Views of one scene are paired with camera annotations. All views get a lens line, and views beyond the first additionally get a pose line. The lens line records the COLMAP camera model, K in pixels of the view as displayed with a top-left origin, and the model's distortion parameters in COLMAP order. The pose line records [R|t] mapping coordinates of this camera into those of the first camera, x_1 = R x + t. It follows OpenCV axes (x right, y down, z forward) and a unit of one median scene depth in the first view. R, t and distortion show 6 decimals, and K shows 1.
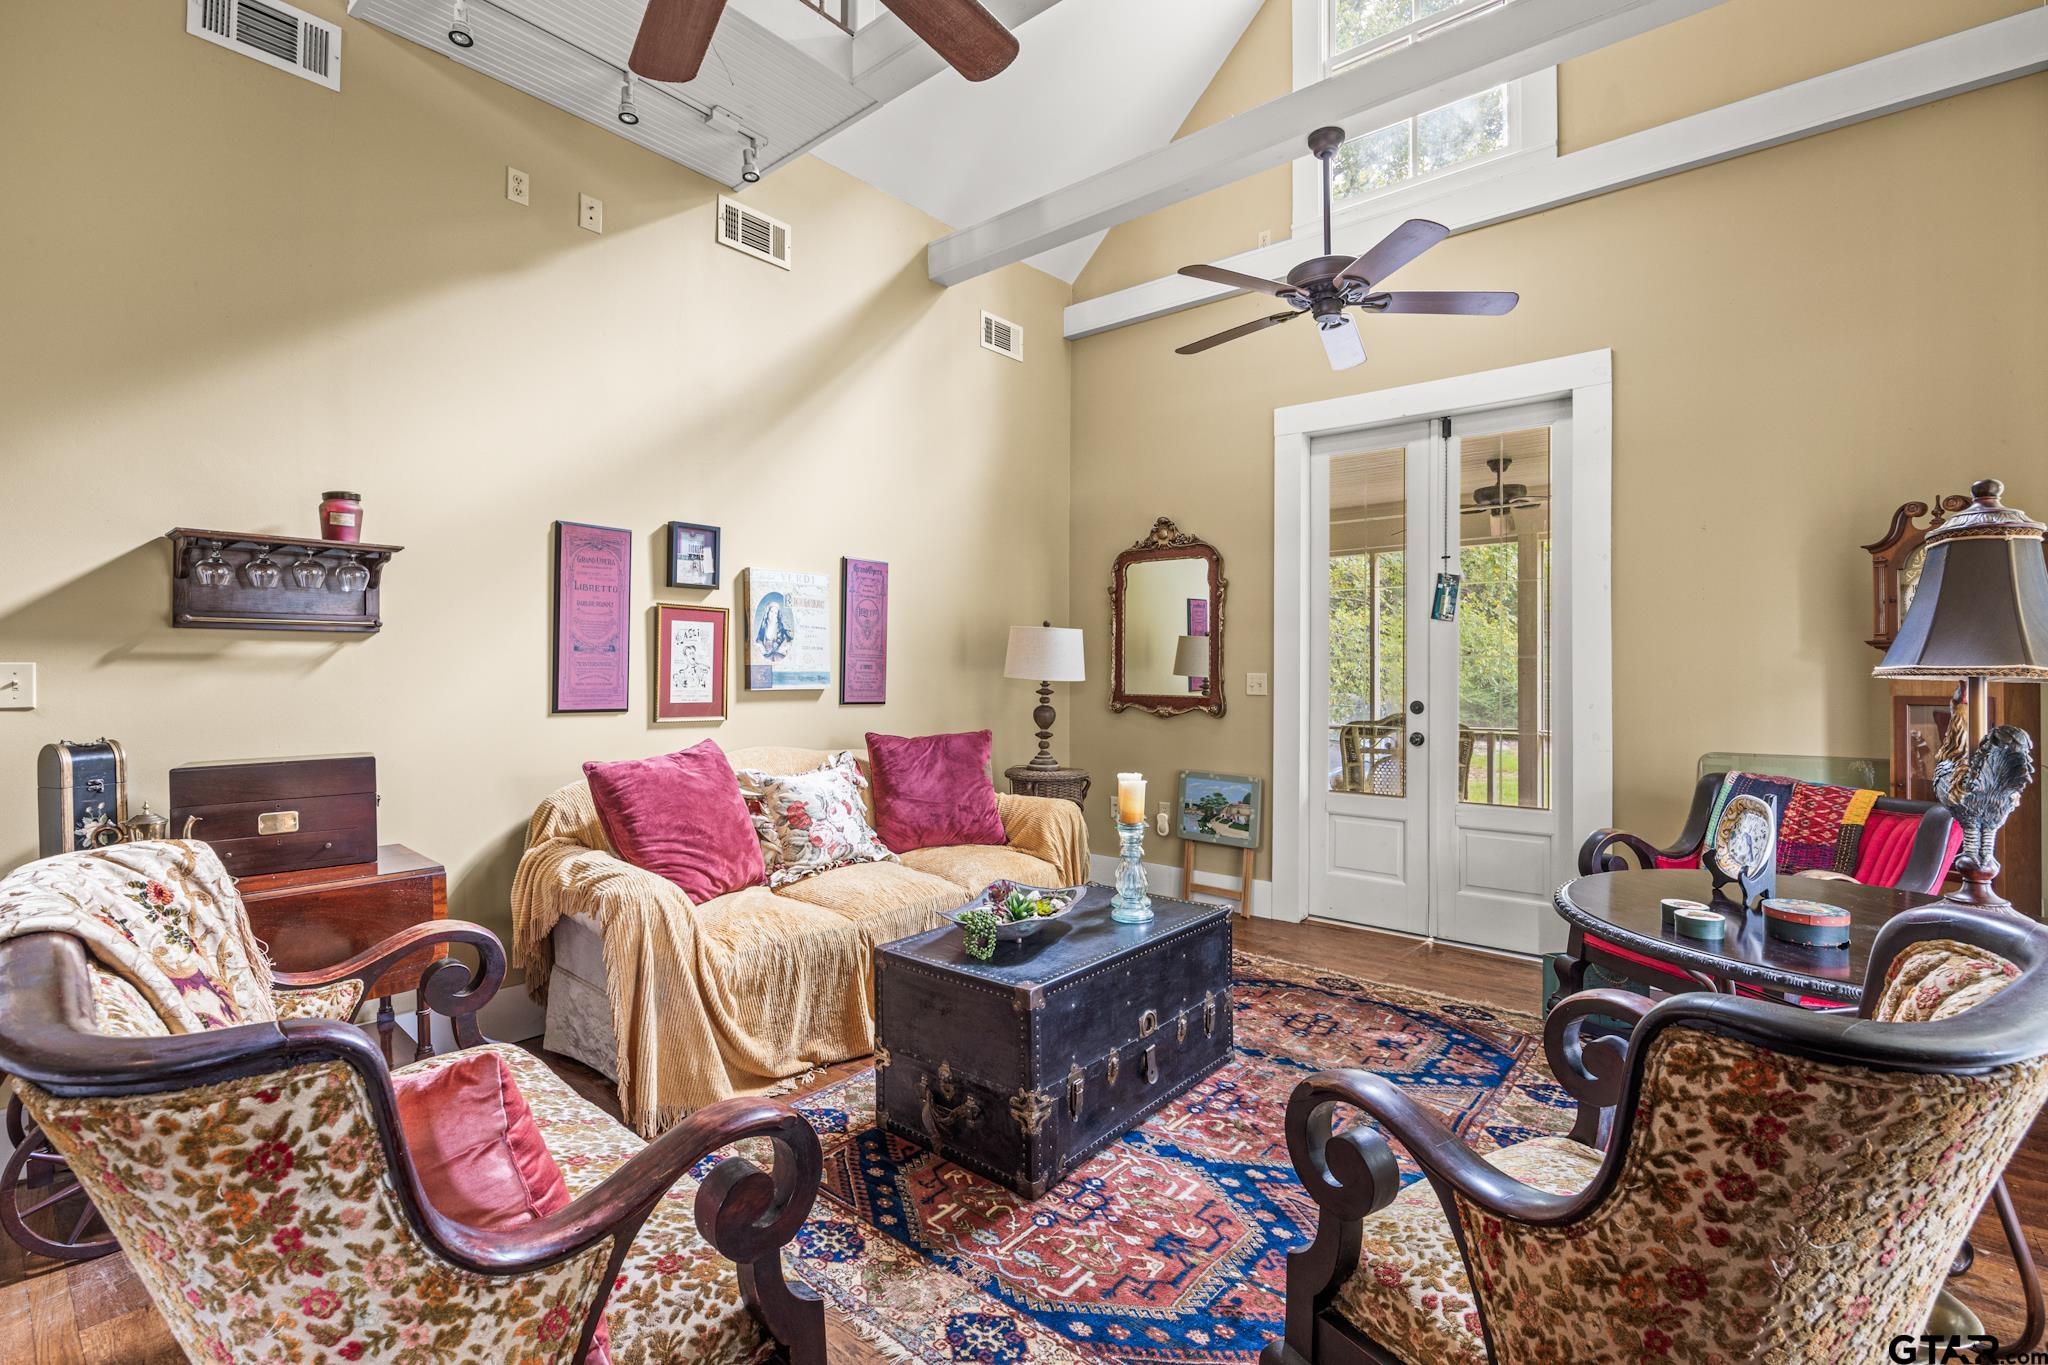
lens RADIAL K [[914.2, 0, 1024.0], [0, 914.2, 682.5], [0, 0, 1]] dist [-0.022230, 0.000251]
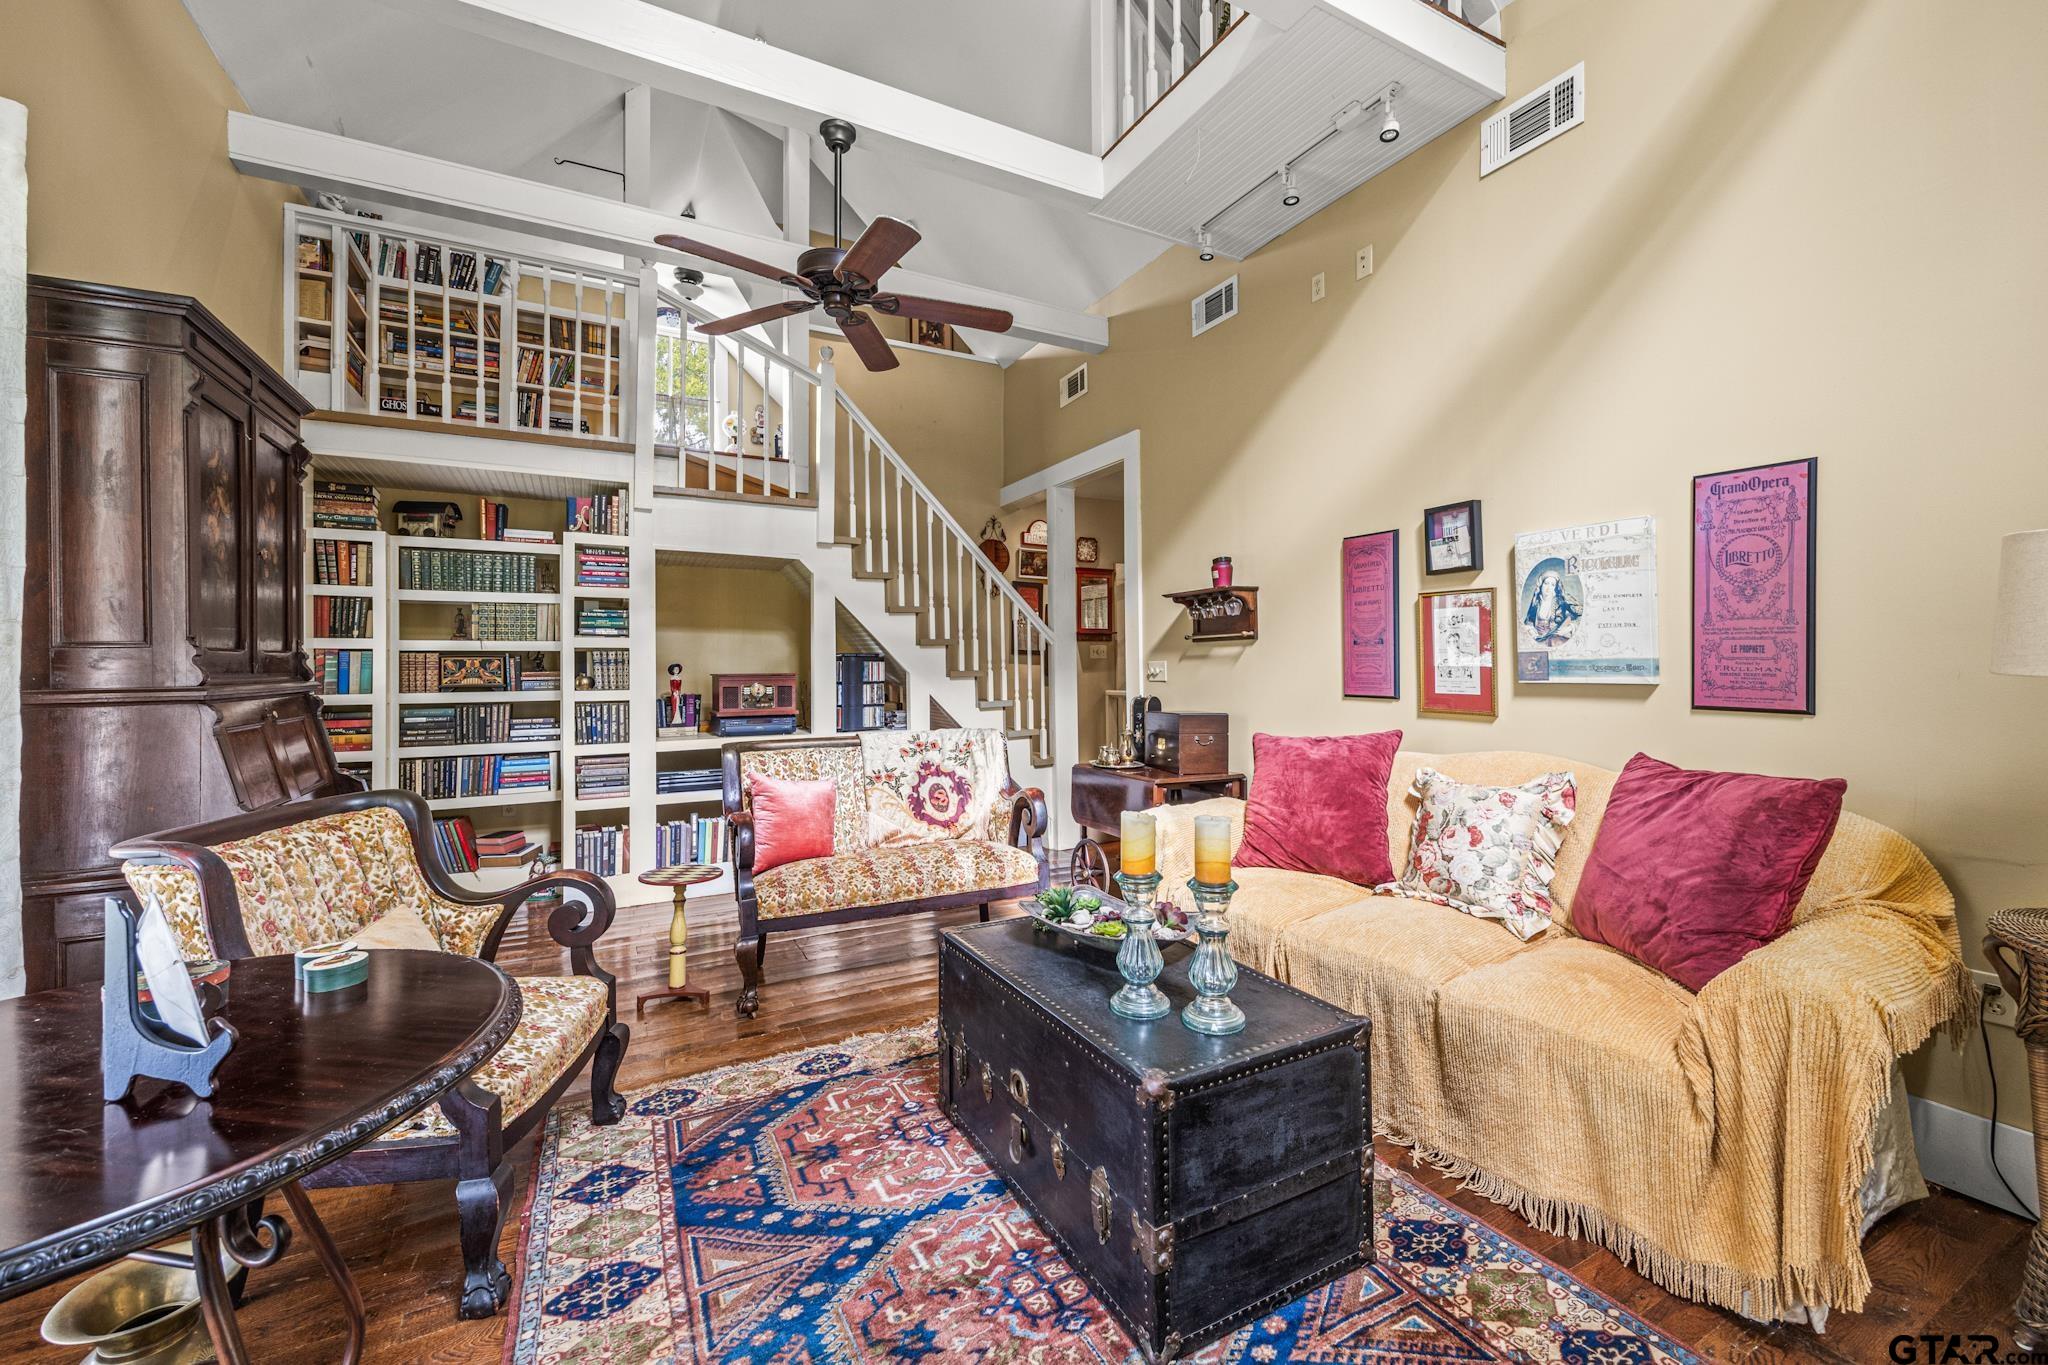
lens RADIAL K [[834.2, 0, 1040.5], [0, 834.2, 656.4], [0, 0, 1]] dist [0.004531, 0.000137]
pose [[-0.369040, -0.009997, -0.929360, 0.715145], [-0.001016, 0.999946, -0.010353, -0.008499], [0.929413, -0.002876, -0.369030, 1.106096]]
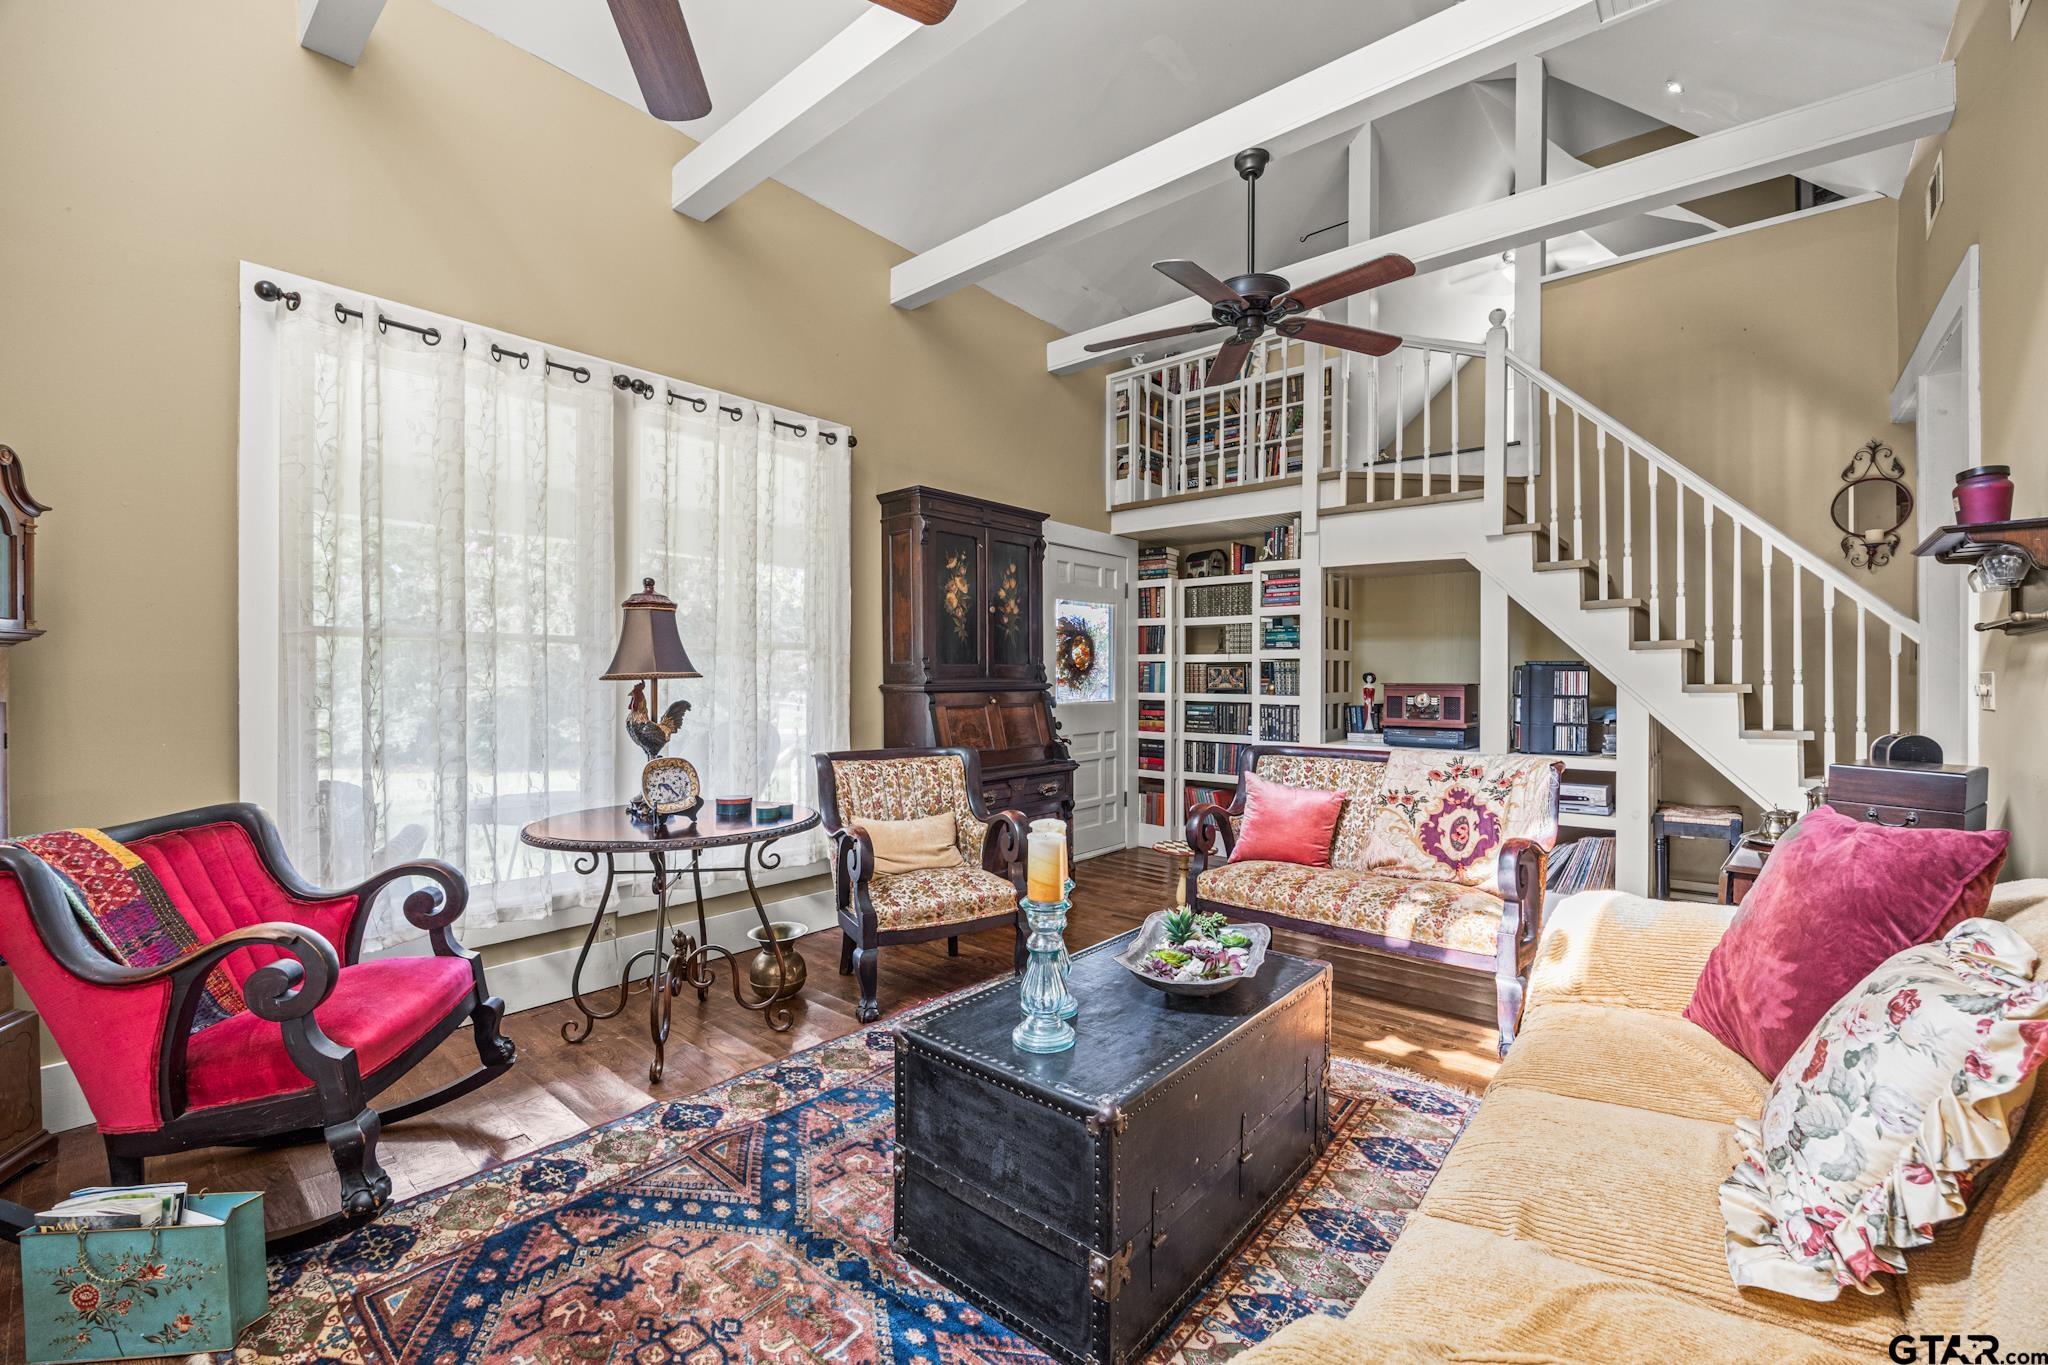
lens RADIAL K [[848.7, 0, 1024.0], [0, 848.7, 682.5], [0, 0, 1]] dist [-0.015398, -0.000062]
pose [[-0.999926, -0.003068, 0.011766, 0.126414], [-0.002880, 0.999869, 0.015918, -0.015661], [-0.011814, 0.015883, -0.999804, 1.589435]]
